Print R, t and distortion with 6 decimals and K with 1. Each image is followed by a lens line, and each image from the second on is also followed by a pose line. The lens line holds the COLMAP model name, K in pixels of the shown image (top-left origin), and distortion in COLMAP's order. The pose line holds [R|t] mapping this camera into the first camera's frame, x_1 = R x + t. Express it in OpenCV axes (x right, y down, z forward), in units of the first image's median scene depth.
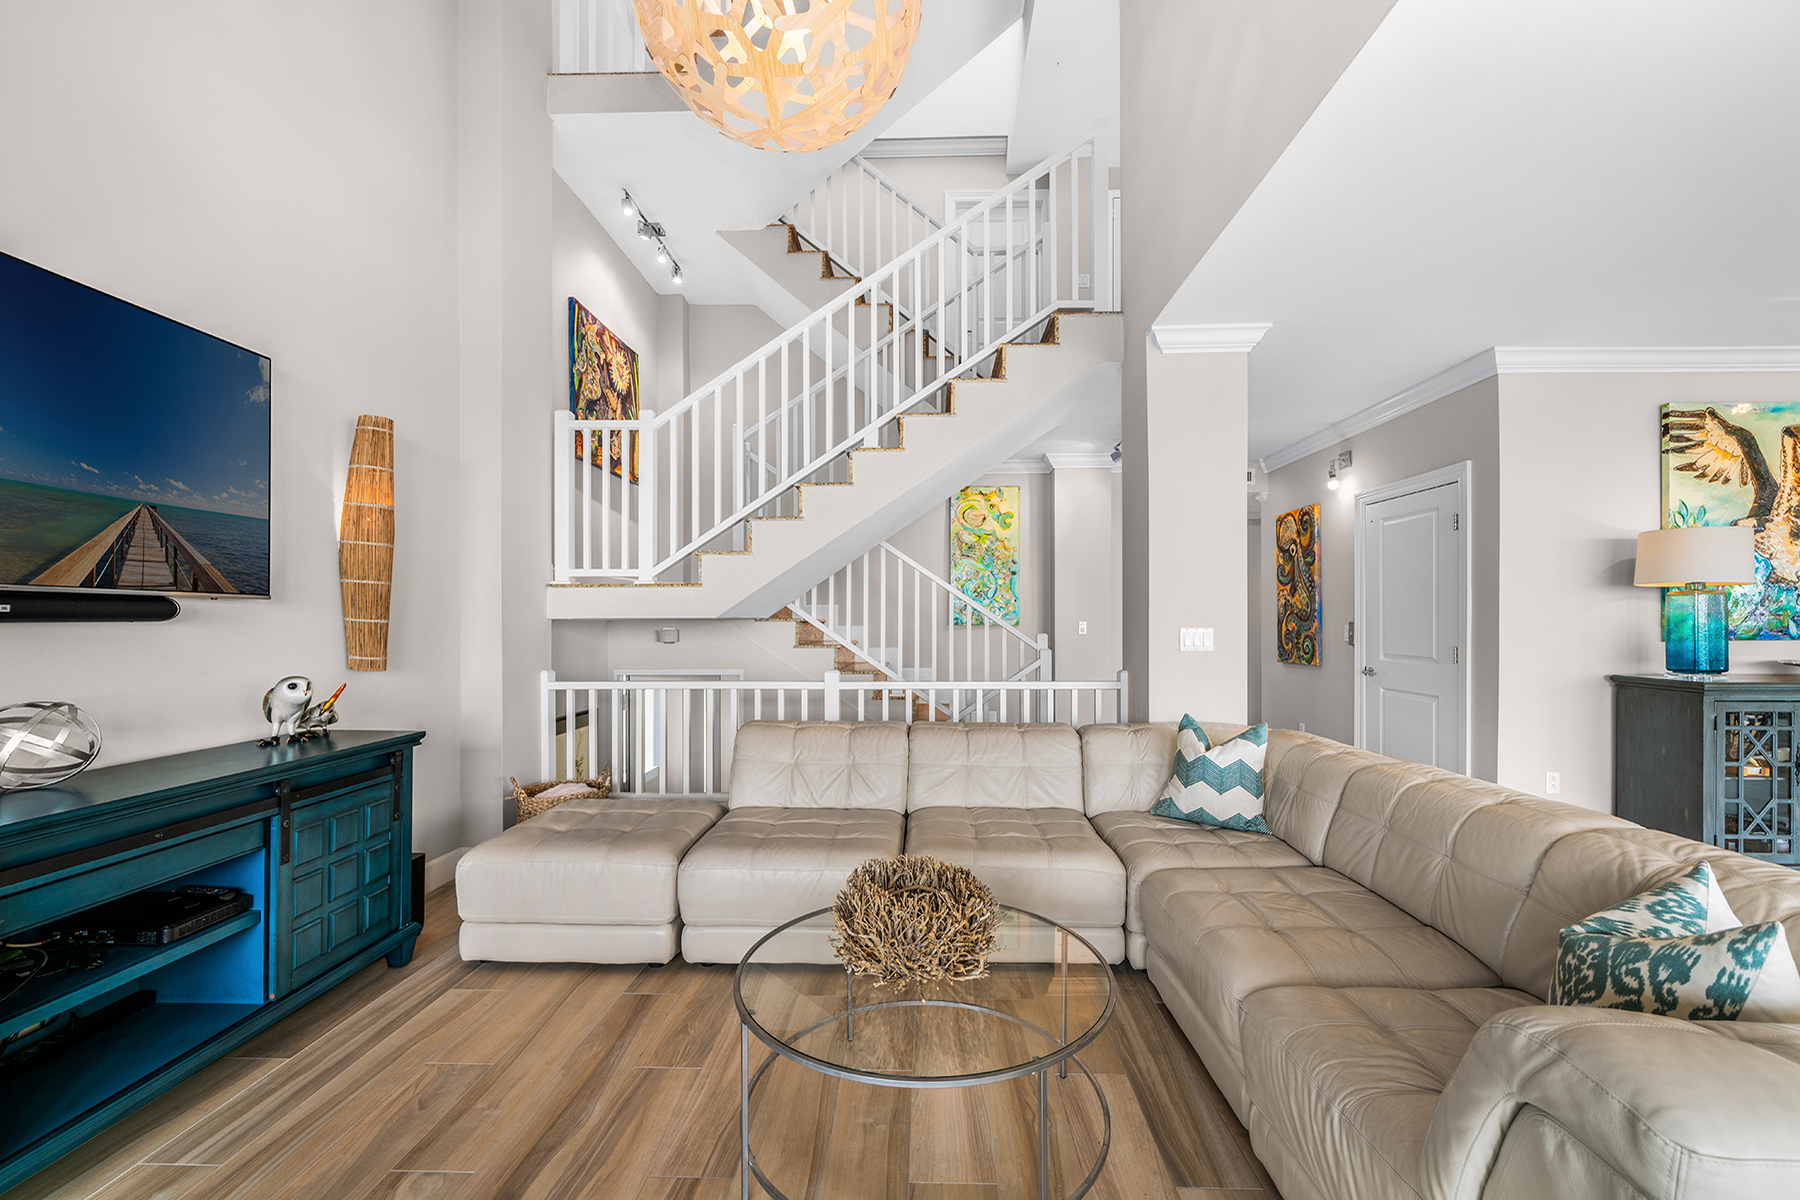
lens RADIAL K [[1227.7, 0, 900.0], [0, 1227.7, 600.0], [0, 0, 1]] dist [0.000897, -0.001469]
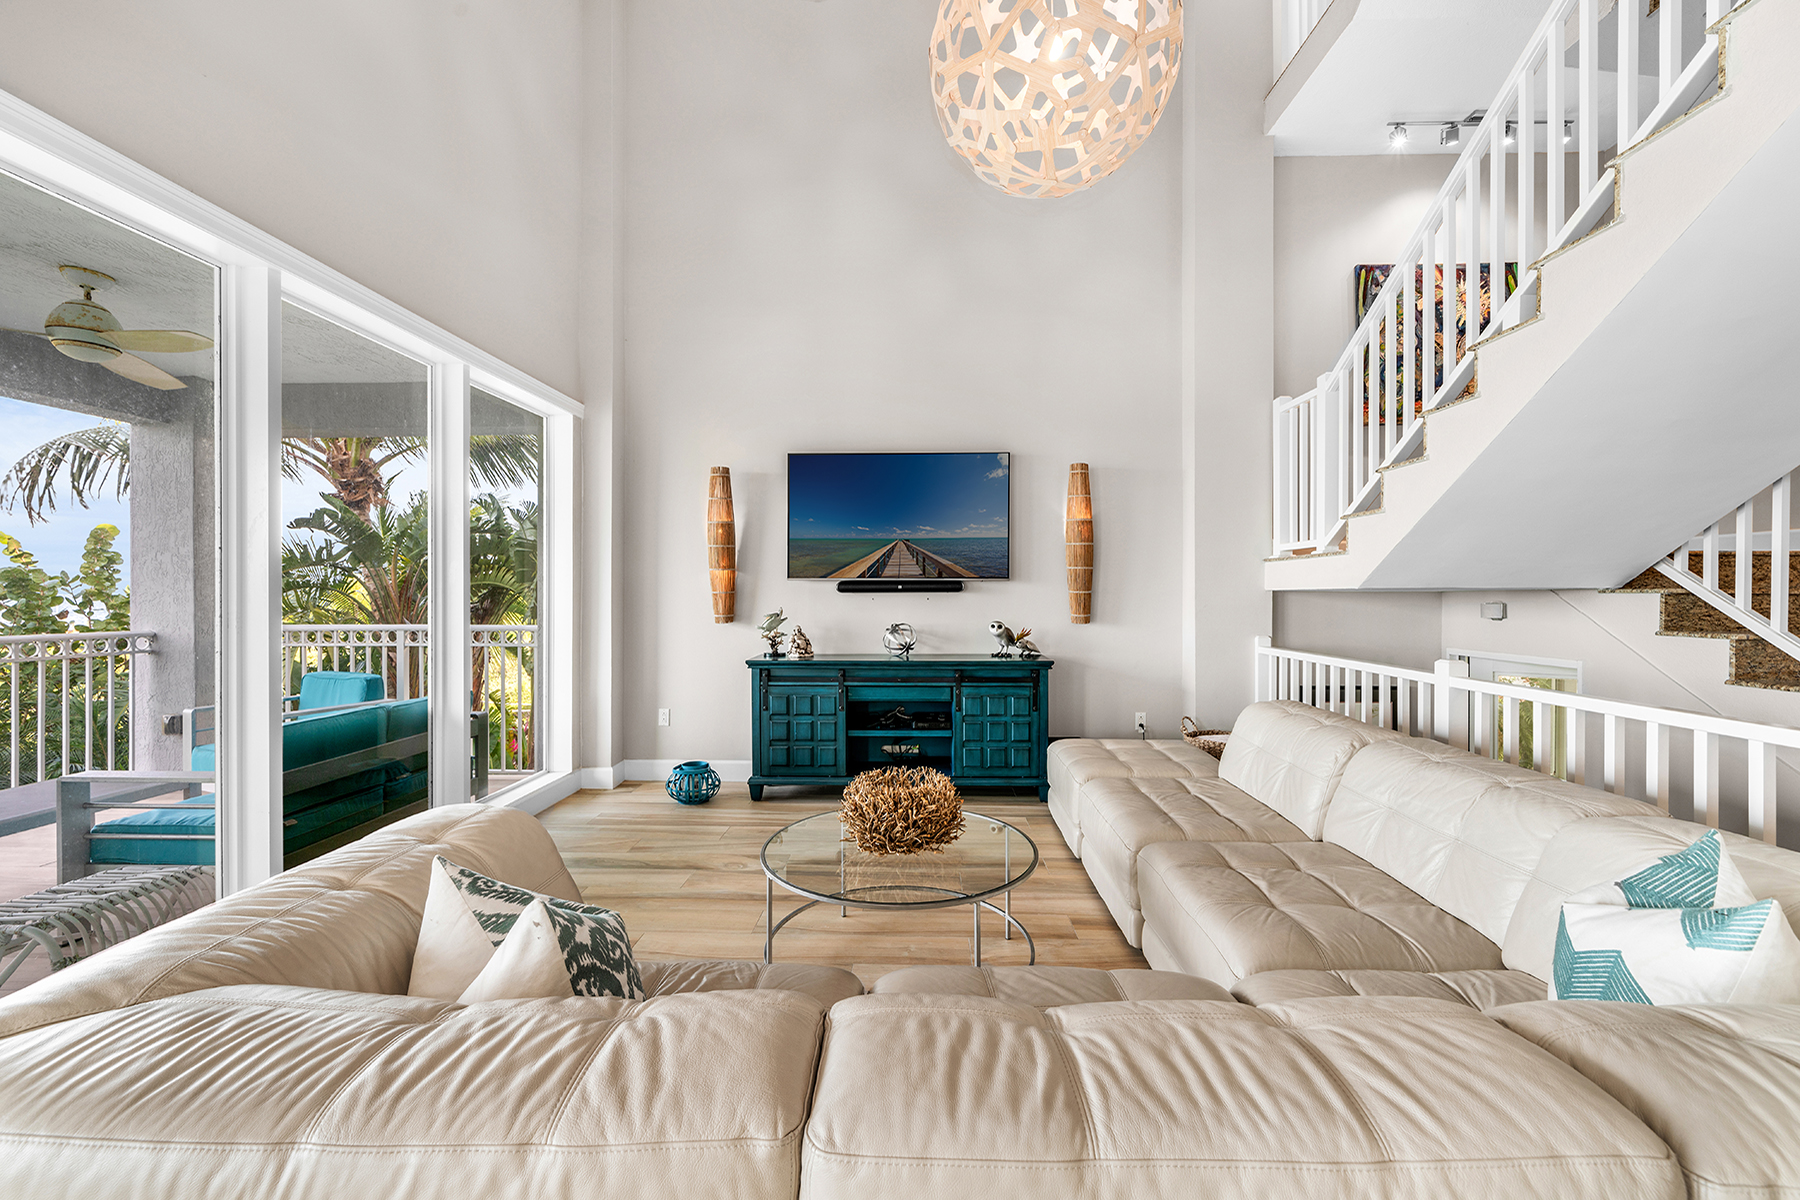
lens RADIAL K [[719.4, 0, 905.1], [0, 719.4, 593.6], [0, 0, 1]] dist [0.001075, -0.000089]
pose [[-0.053929, -0.000517, -0.998545, 0.443031], [0.014231, 0.999898, -0.001286, 0.014451], [0.998443, -0.014280, -0.053917, 0.678639]]
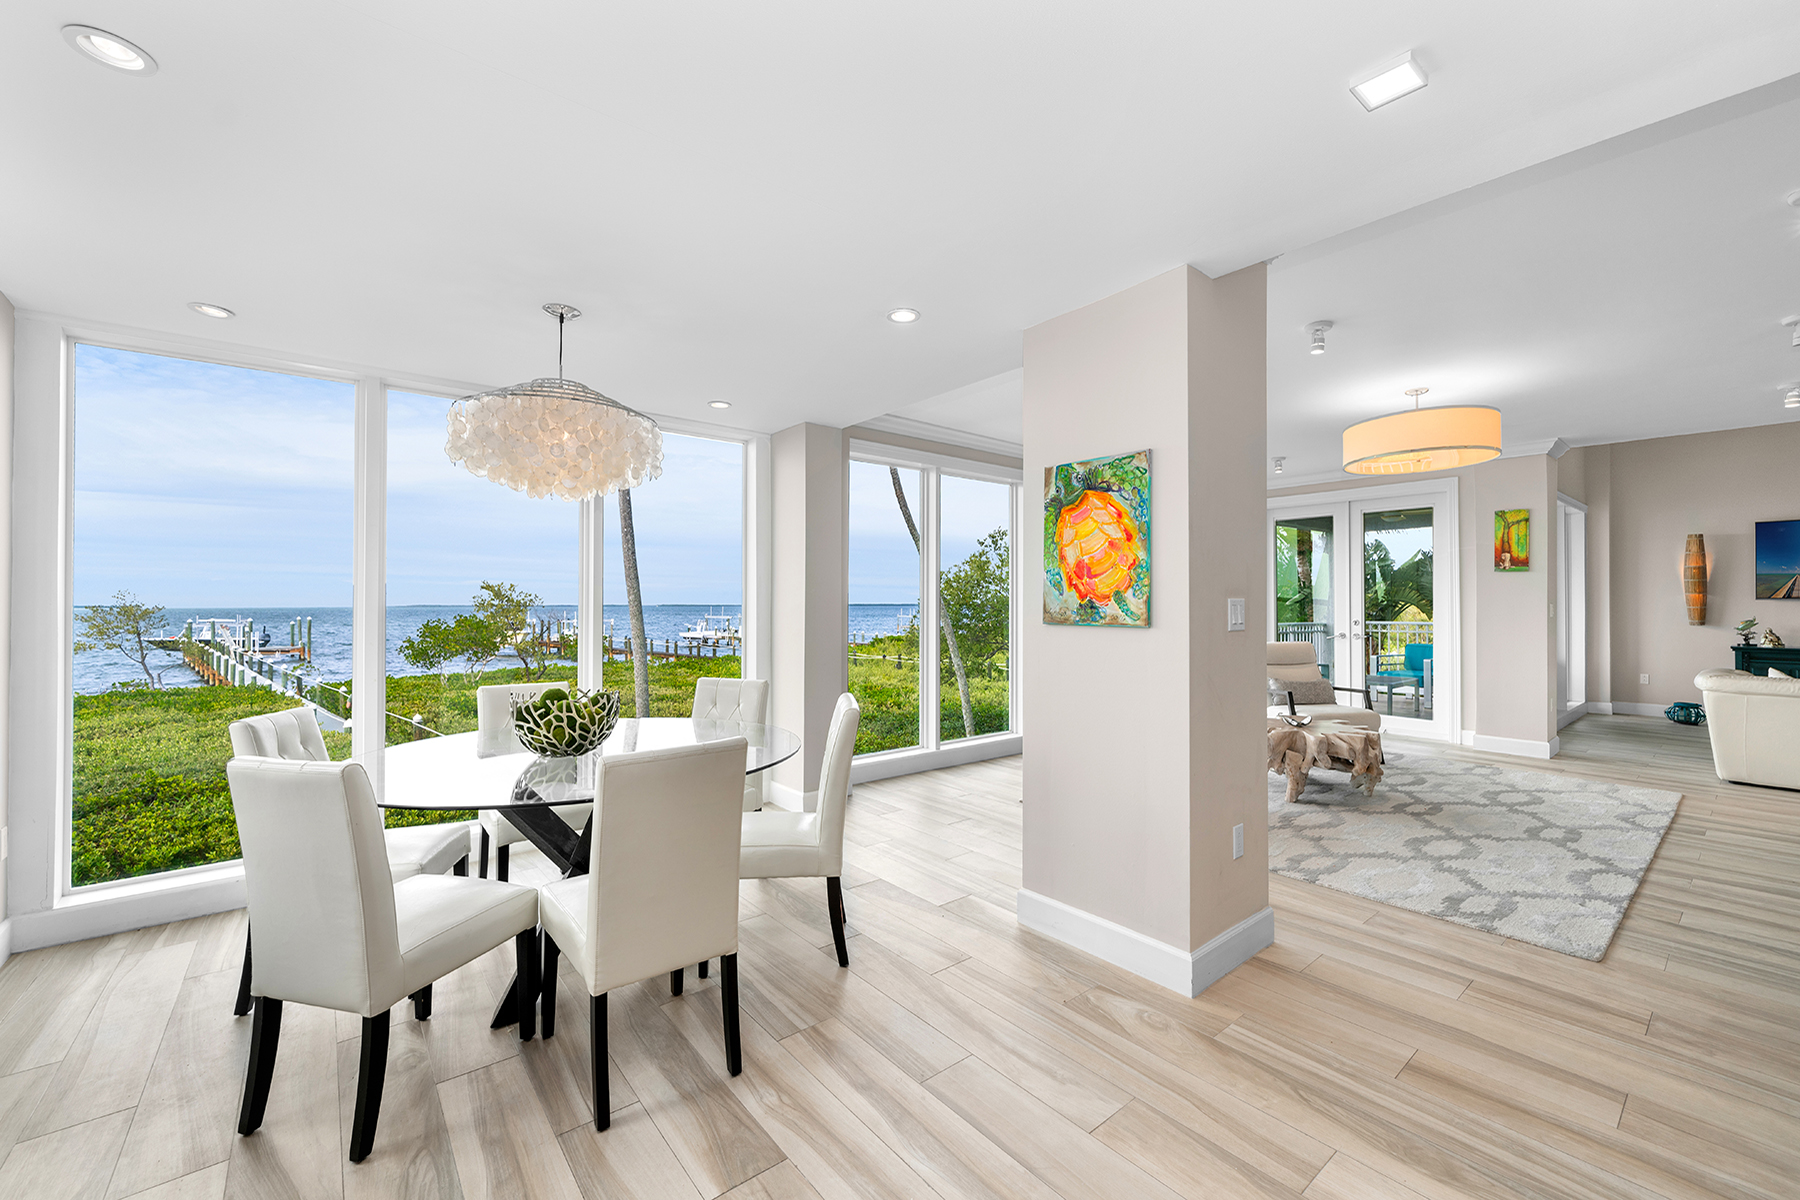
lens RADIAL K [[719.4, 0, 905.1], [0, 719.4, 593.6], [0, 0, 1]] dist [0.001075, -0.000089]
pose [[-0.780197, -0.010181, -0.625451, 1.730874], [0.007057, 0.999661, -0.025075, 0.006846], [0.625495, -0.023978, -0.779860, 0.552675]]
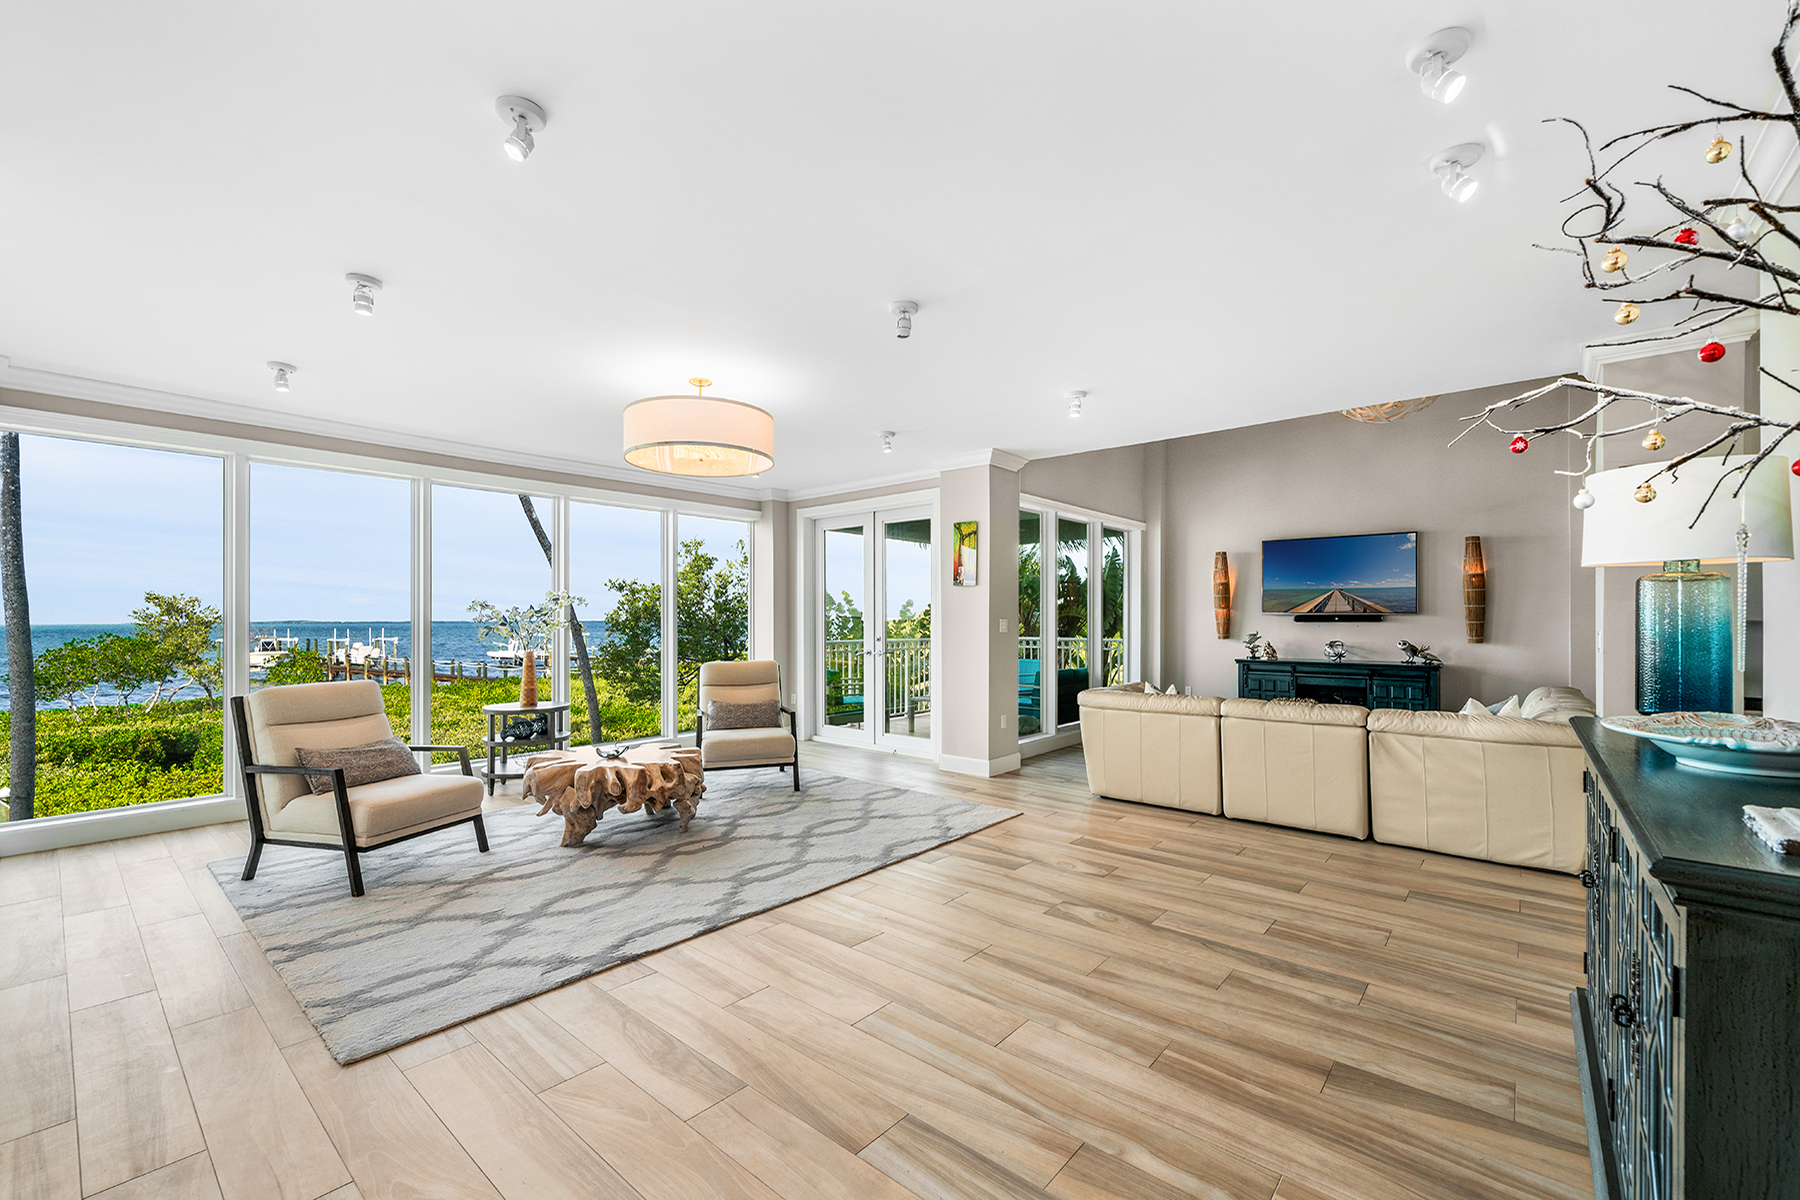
lens RADIAL K [[736.5, 0, 908.3], [0, 736.5, 617.8], [0, 0, 1]] dist [-0.001076, -0.000597]
pose [[-0.658941, -0.001769, -0.752192, 1.188515], [0.010399, 0.999880, -0.011462, 0.011562], [0.752123, -0.015375, -0.658844, 0.935340]]
